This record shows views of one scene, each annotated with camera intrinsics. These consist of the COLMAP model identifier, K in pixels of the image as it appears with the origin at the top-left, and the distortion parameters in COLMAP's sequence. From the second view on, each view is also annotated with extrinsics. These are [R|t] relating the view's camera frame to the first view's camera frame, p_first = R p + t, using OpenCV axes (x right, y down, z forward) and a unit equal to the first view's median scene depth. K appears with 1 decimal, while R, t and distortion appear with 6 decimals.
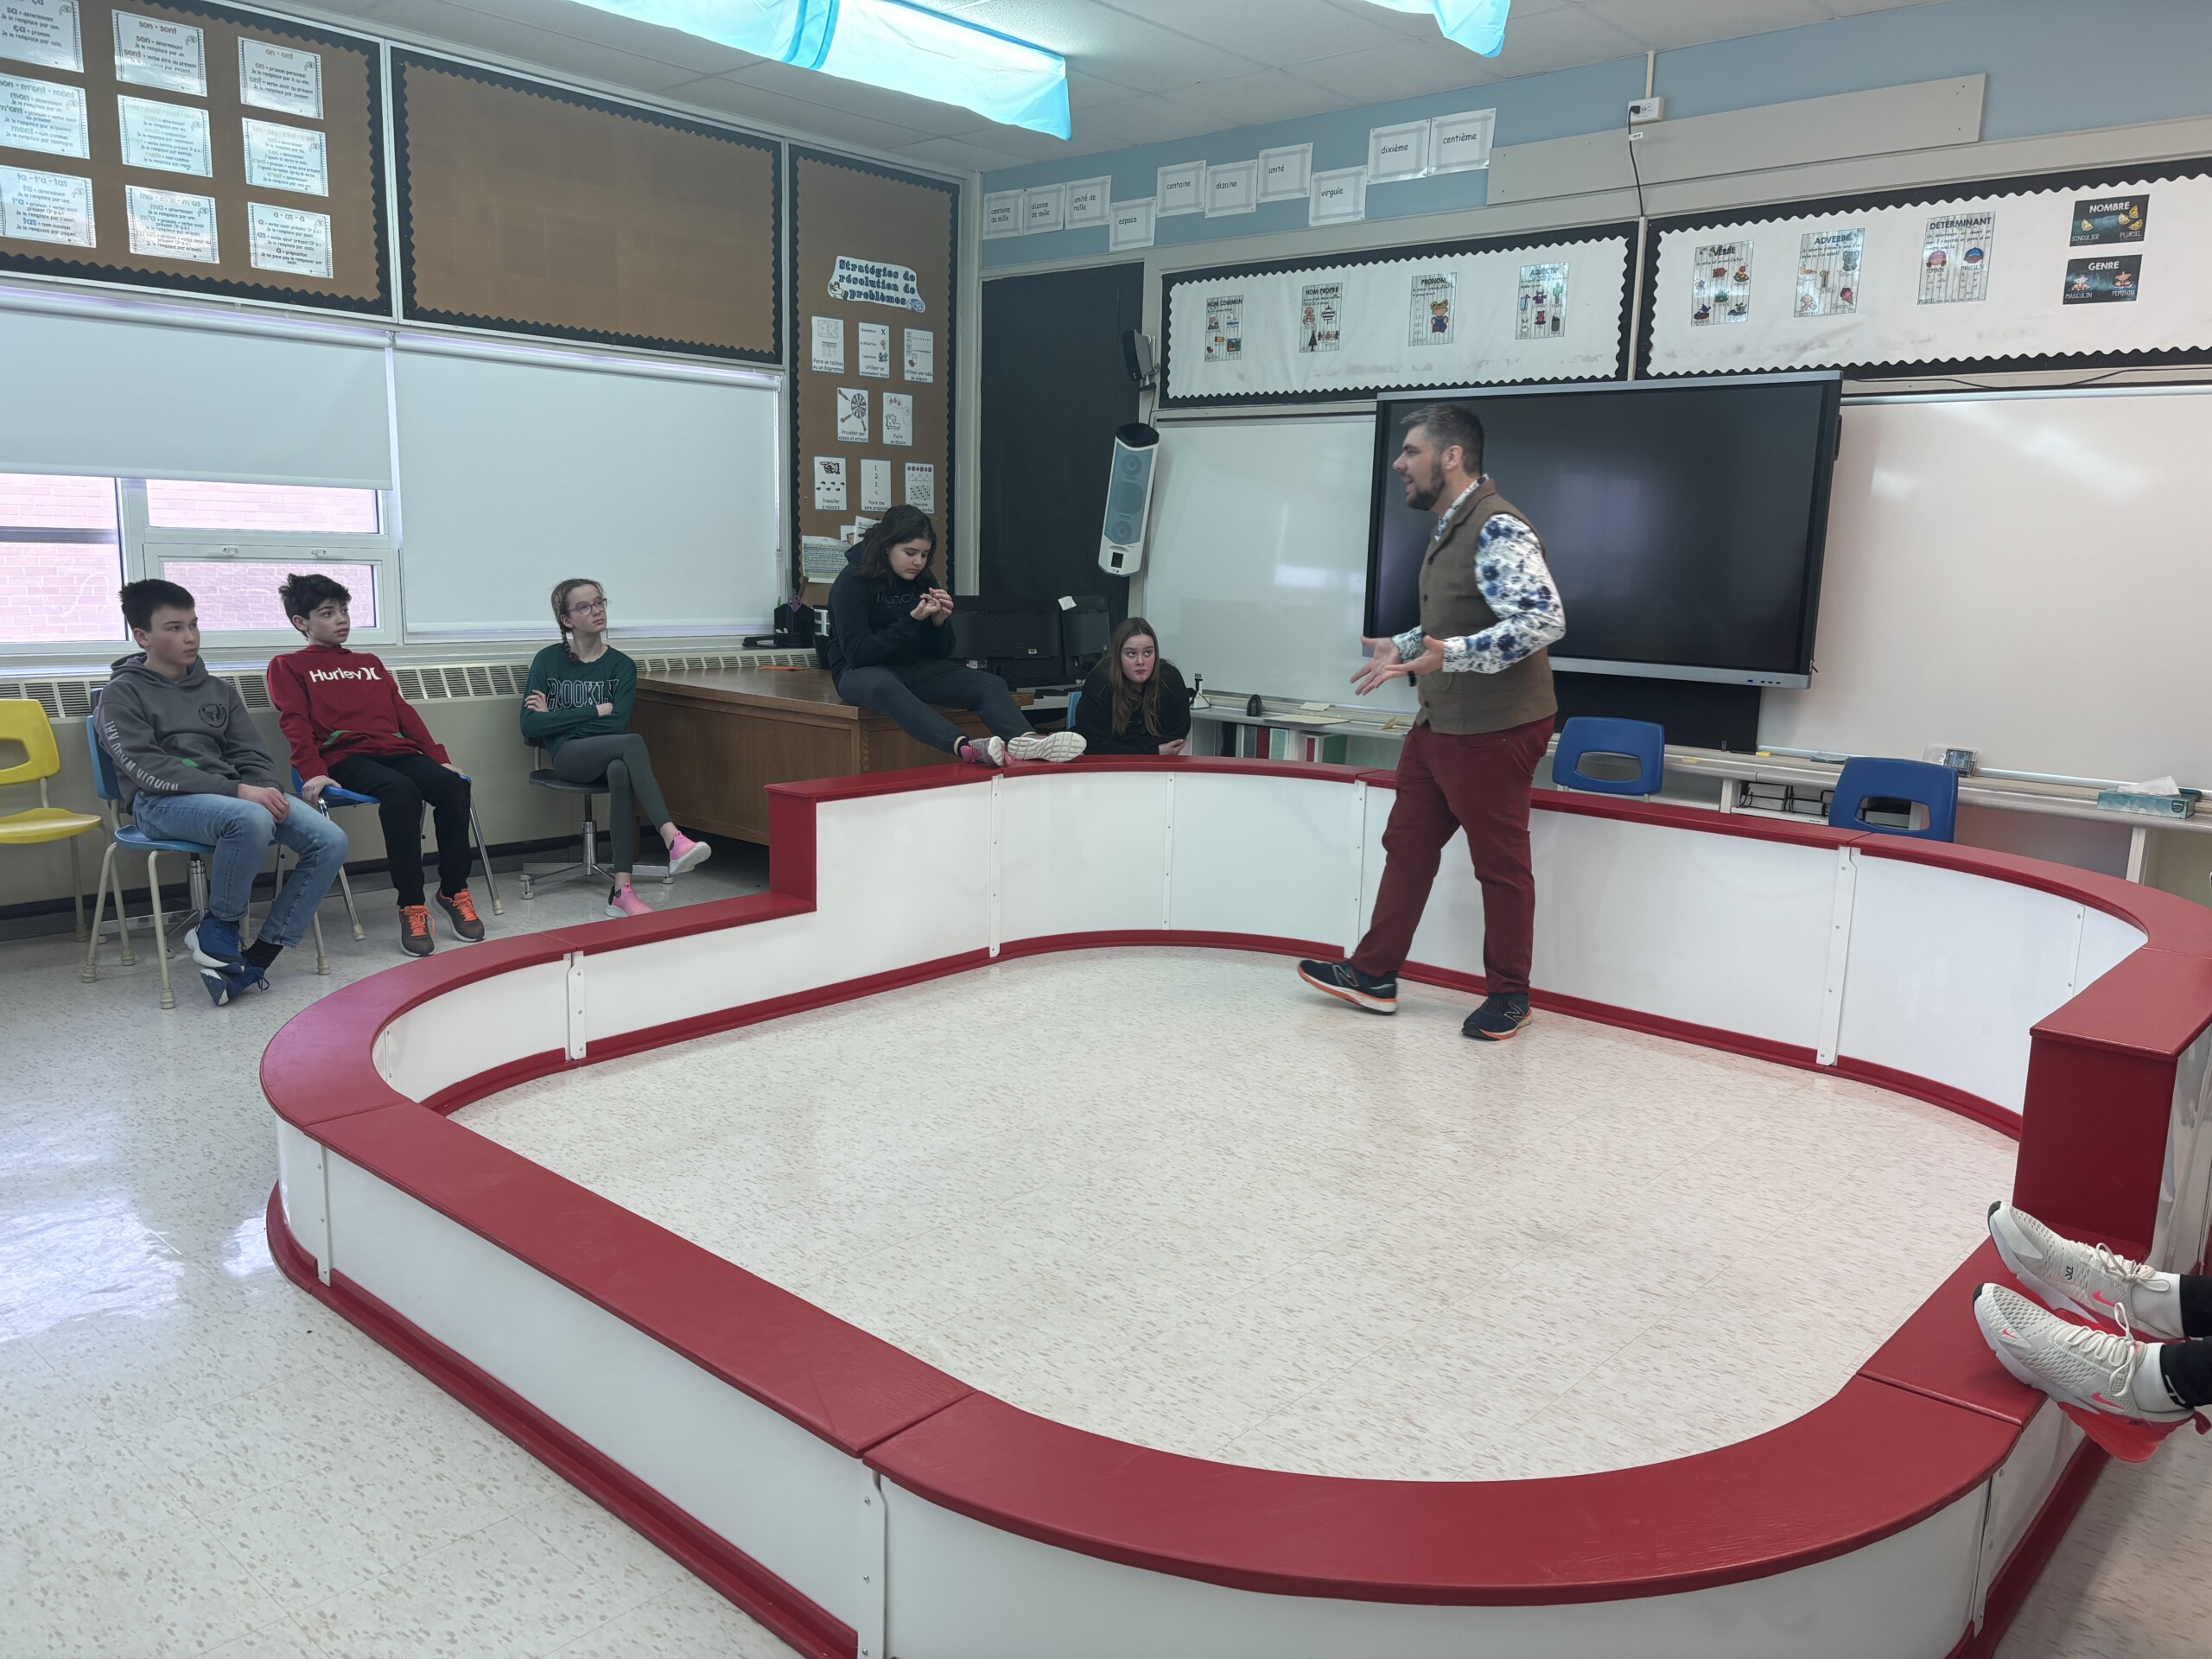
lens RADIAL K [[1663.7, 0, 1102.9], [0, 1663.7, 825.7], [0, 0, 1]] dist [0.073459, -0.079672]
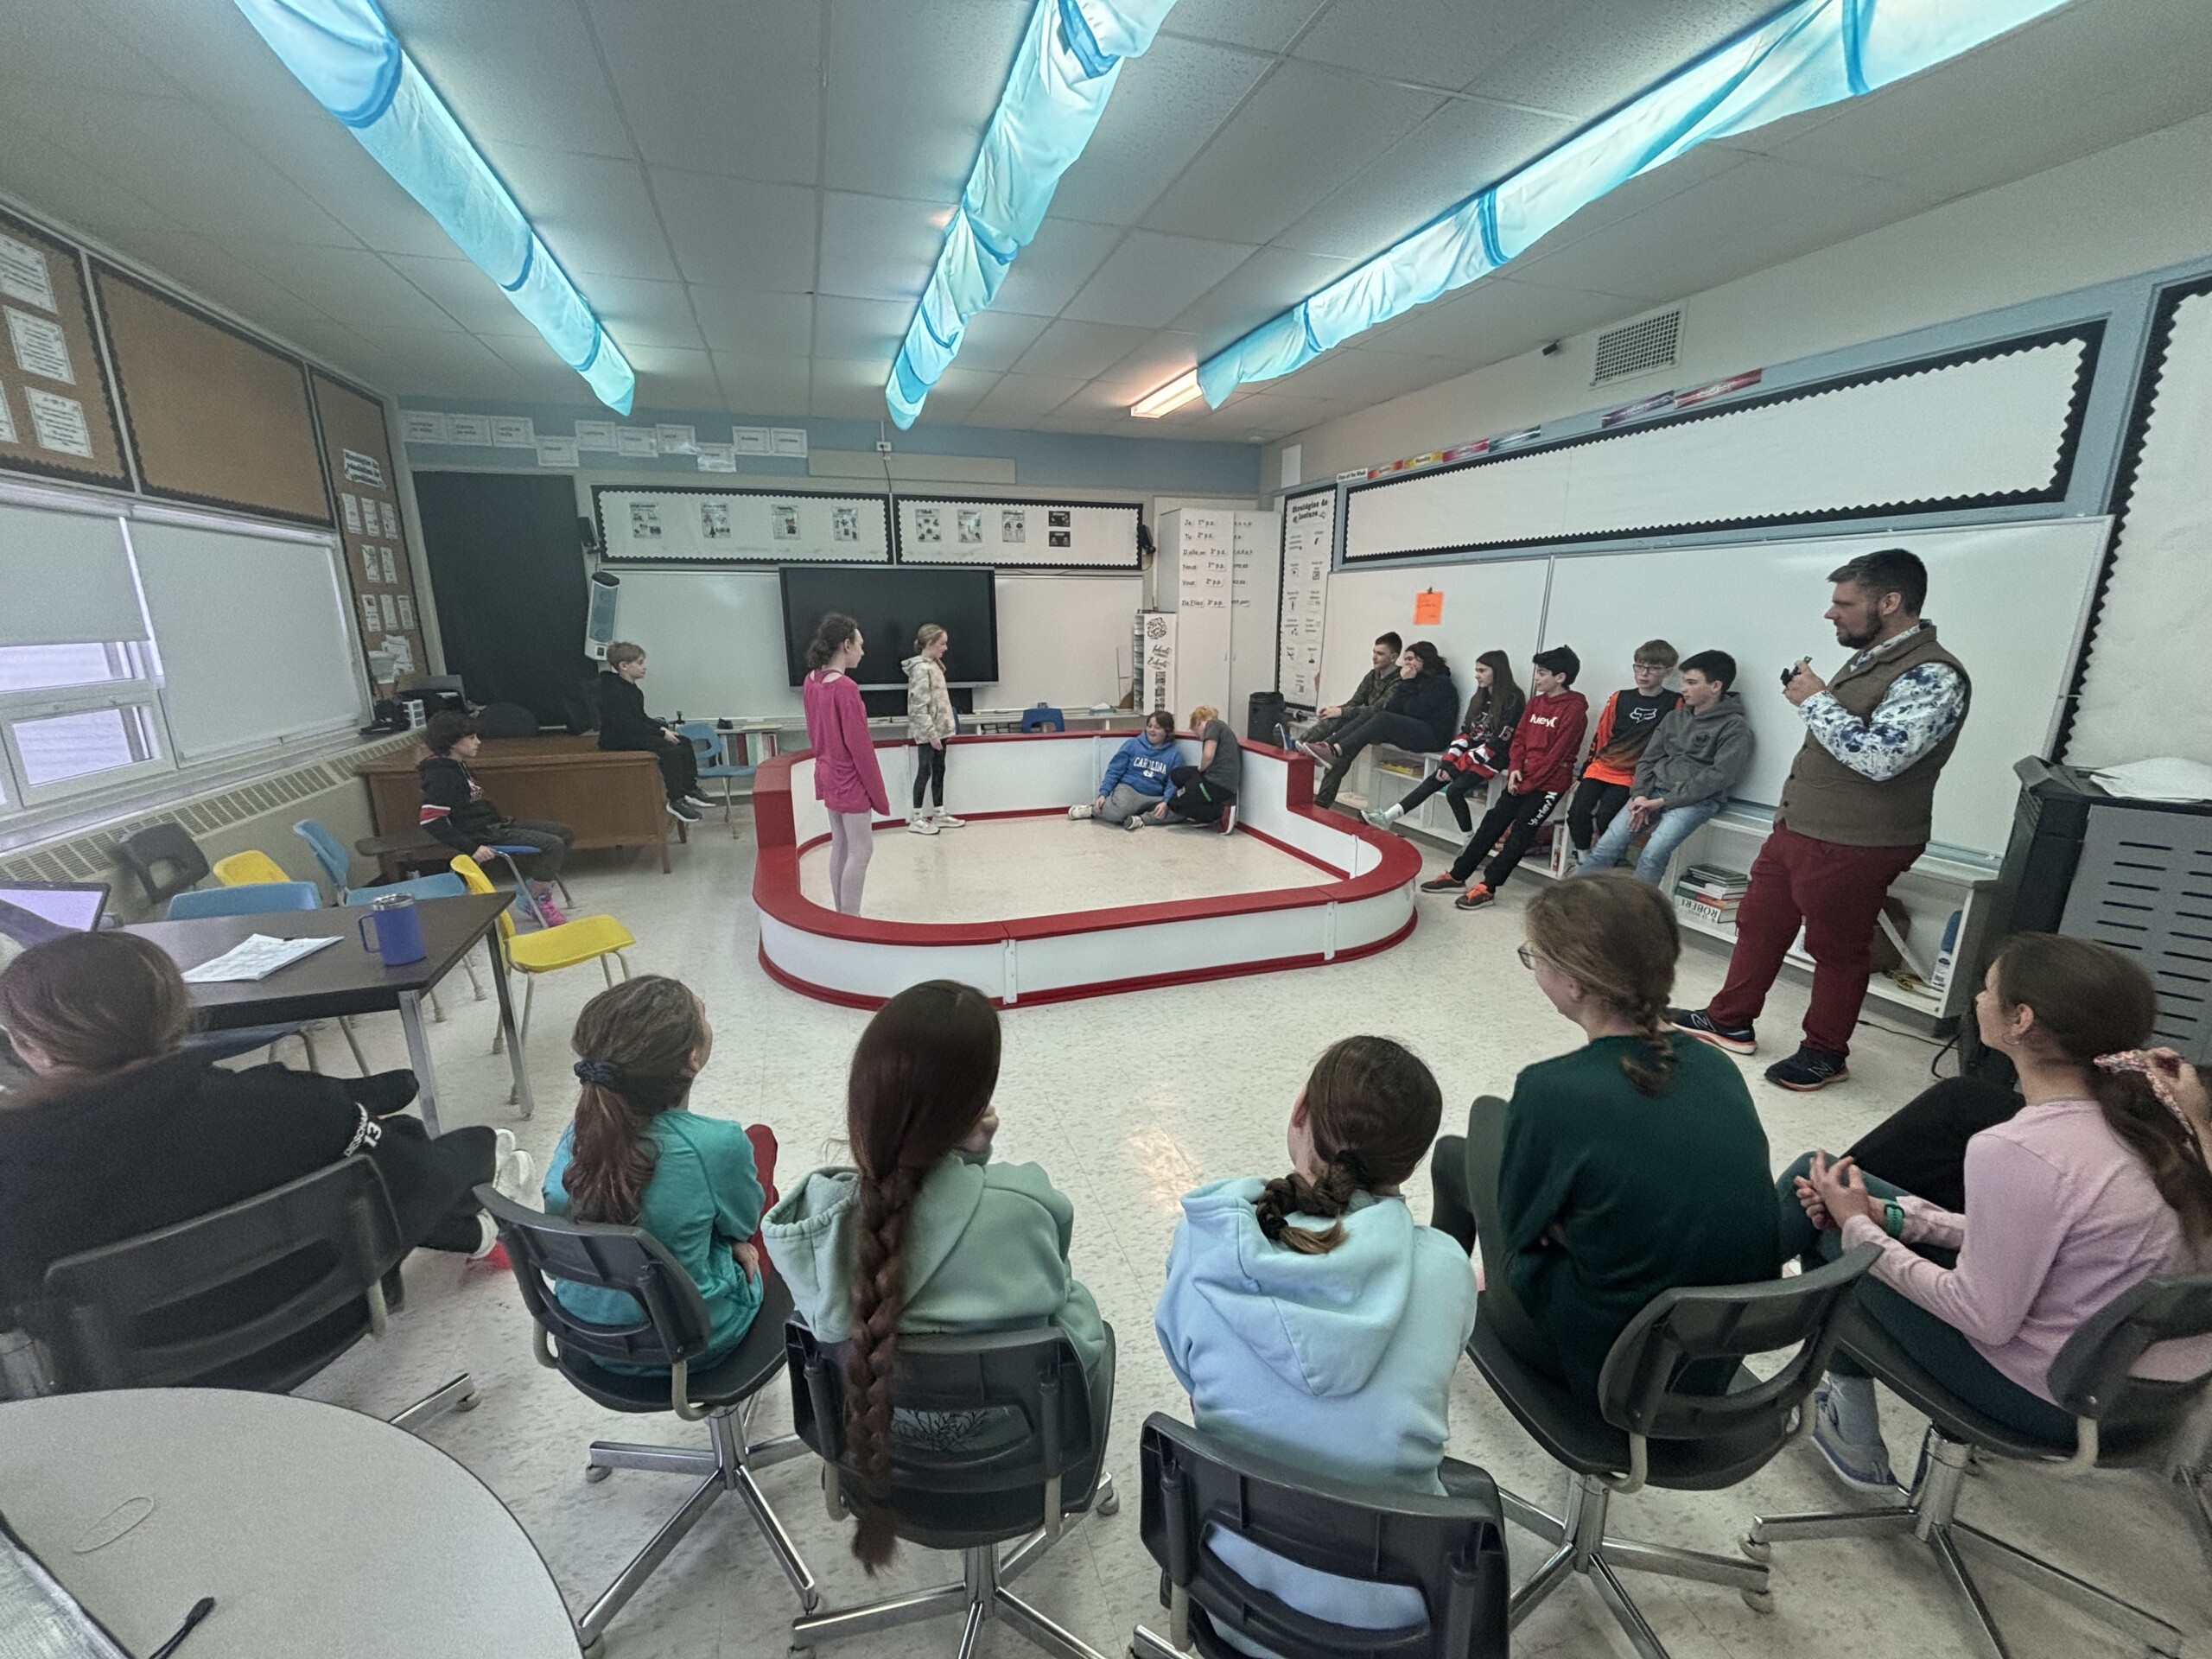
lens RADIAL K [[891.5, 0, 1100.5], [0, 891.5, 822.6], [0, 0, 1]] dist [-0.004119, 0.001433]
pose [[0.500749, -0.228853, 0.834791, -0.572221], [0.163712, 0.972050, 0.168279, -0.064701], [-0.849970, 0.052400, 0.524219, 0.104556]]
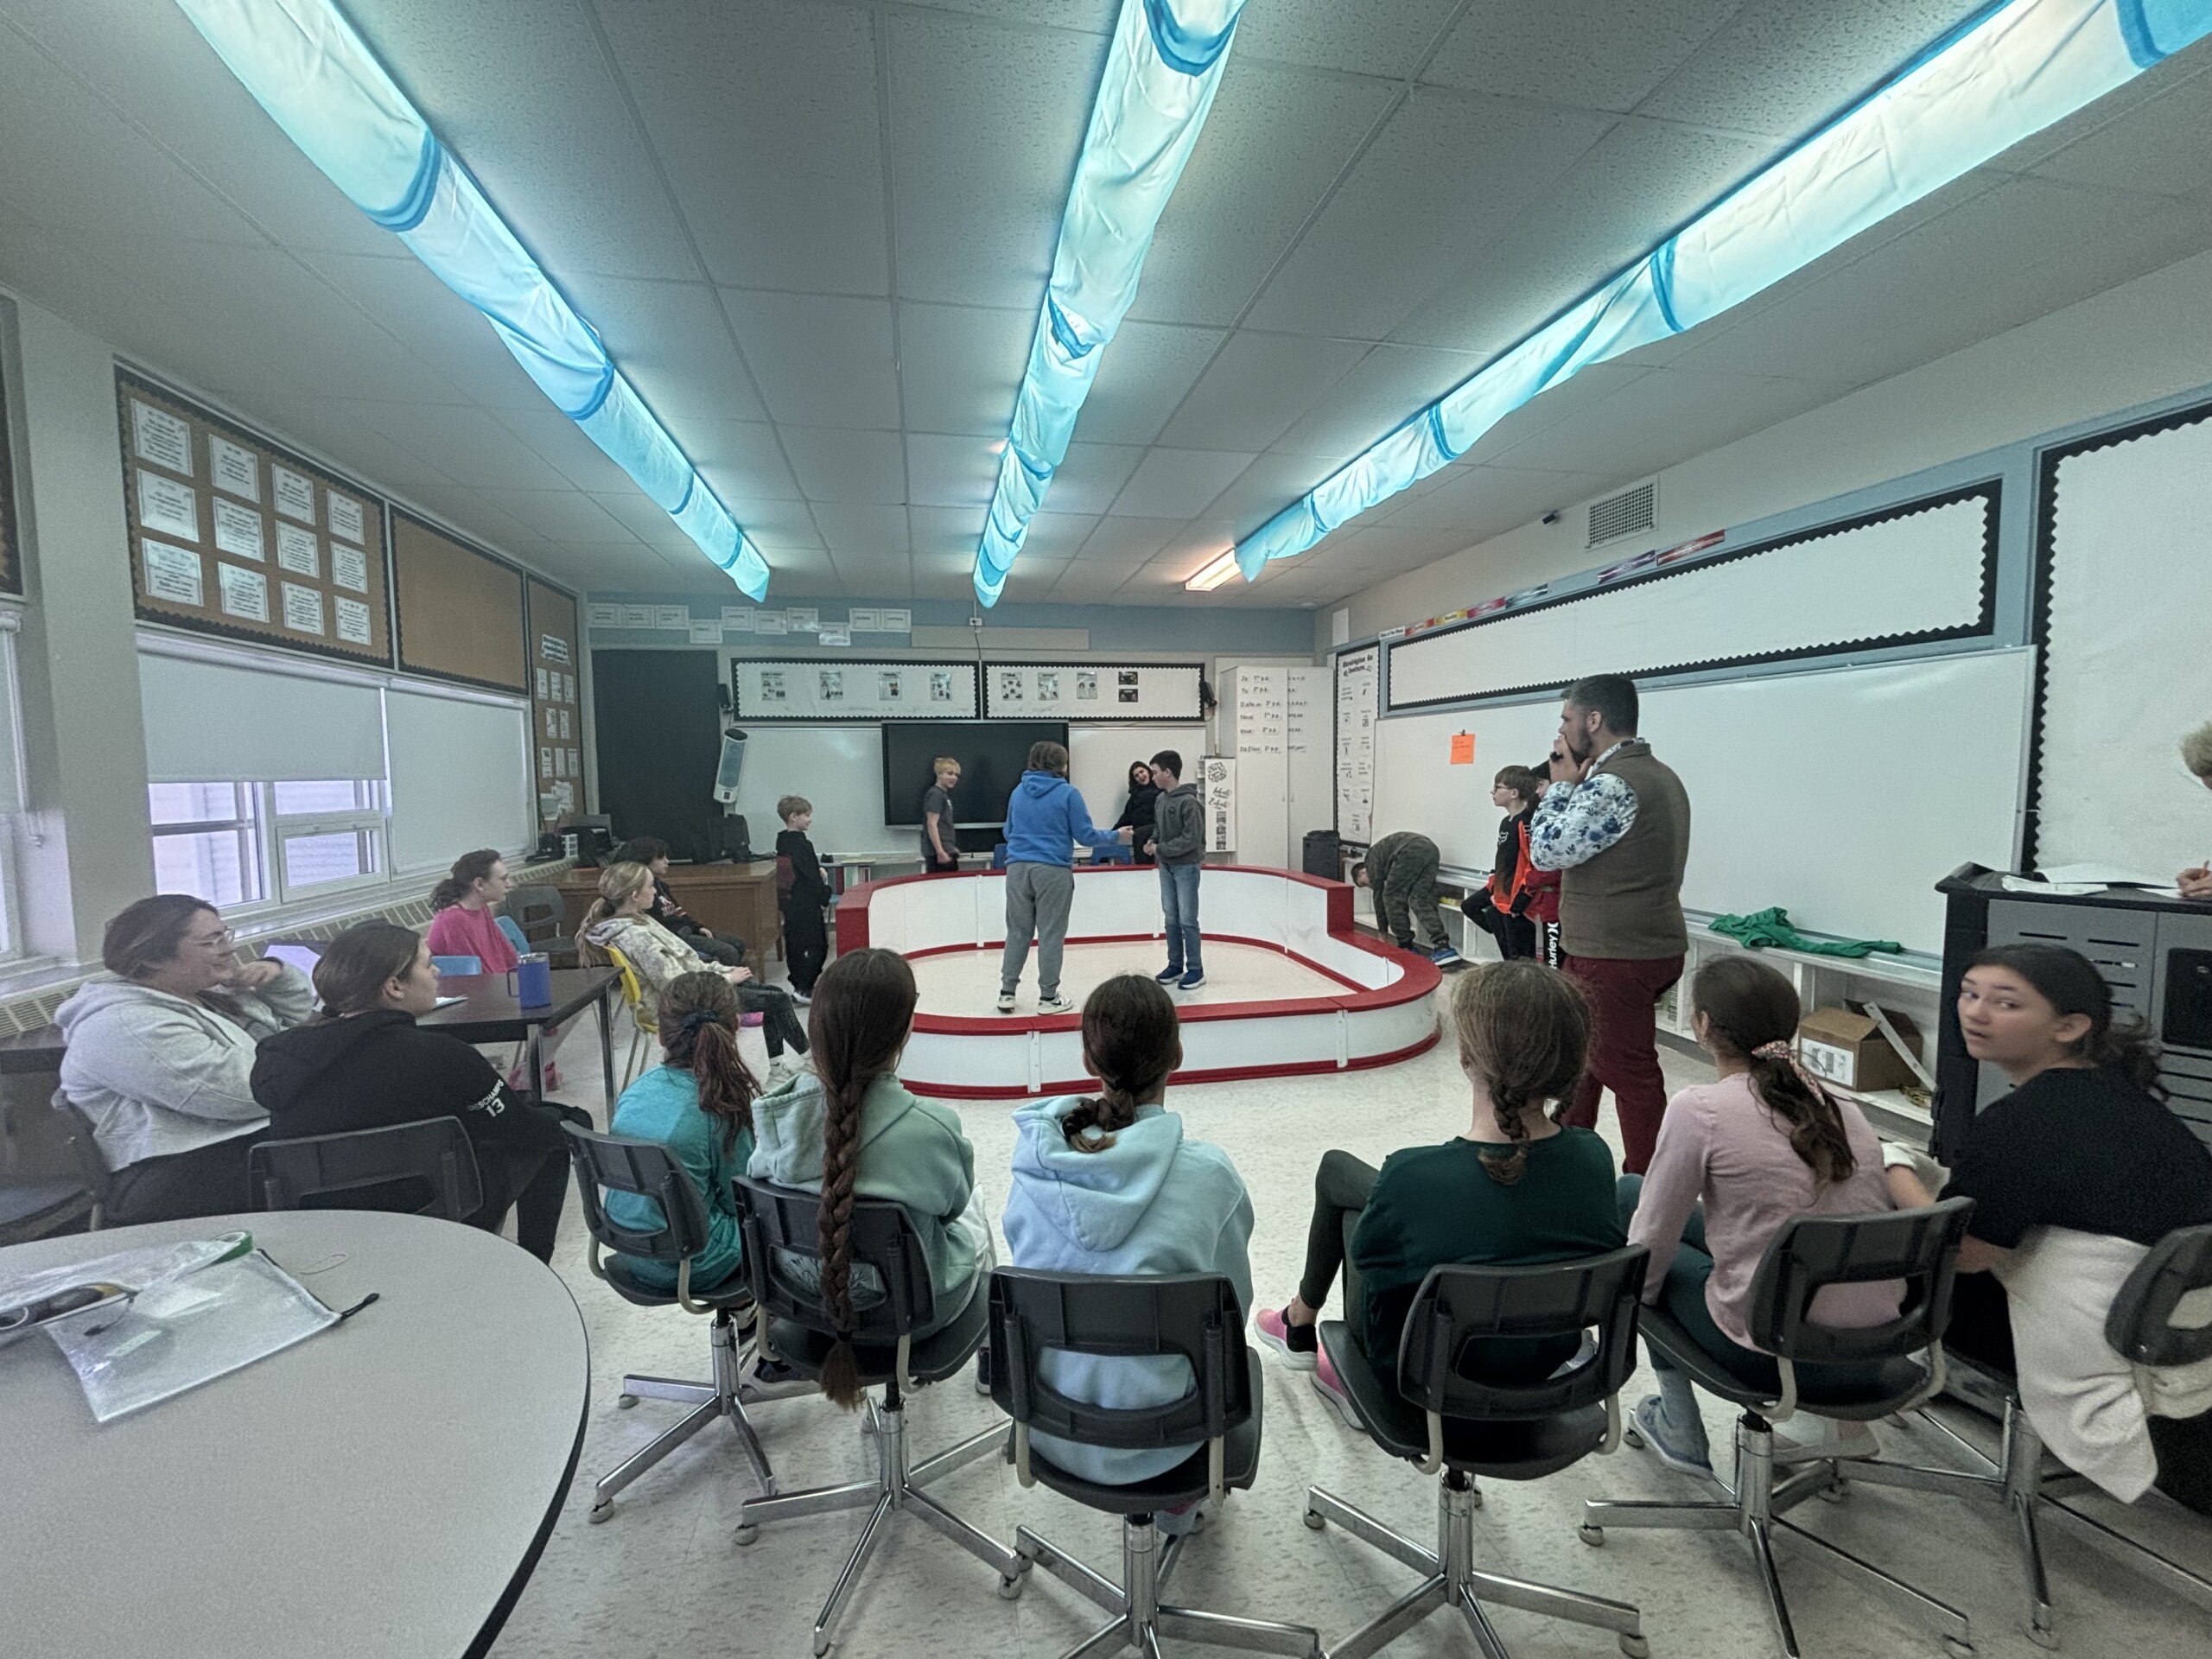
lens RADIAL K [[891.5, 0, 1100.5], [0, 891.5, 822.6], [0, 0, 1]] dist [-0.004119, 0.001433]
pose [[0.599101, -0.082832, 0.796377, -0.605857], [0.164661, 0.986120, -0.021305, -0.035966], [-0.783559, 0.143896, 0.604425, 0.022558]]
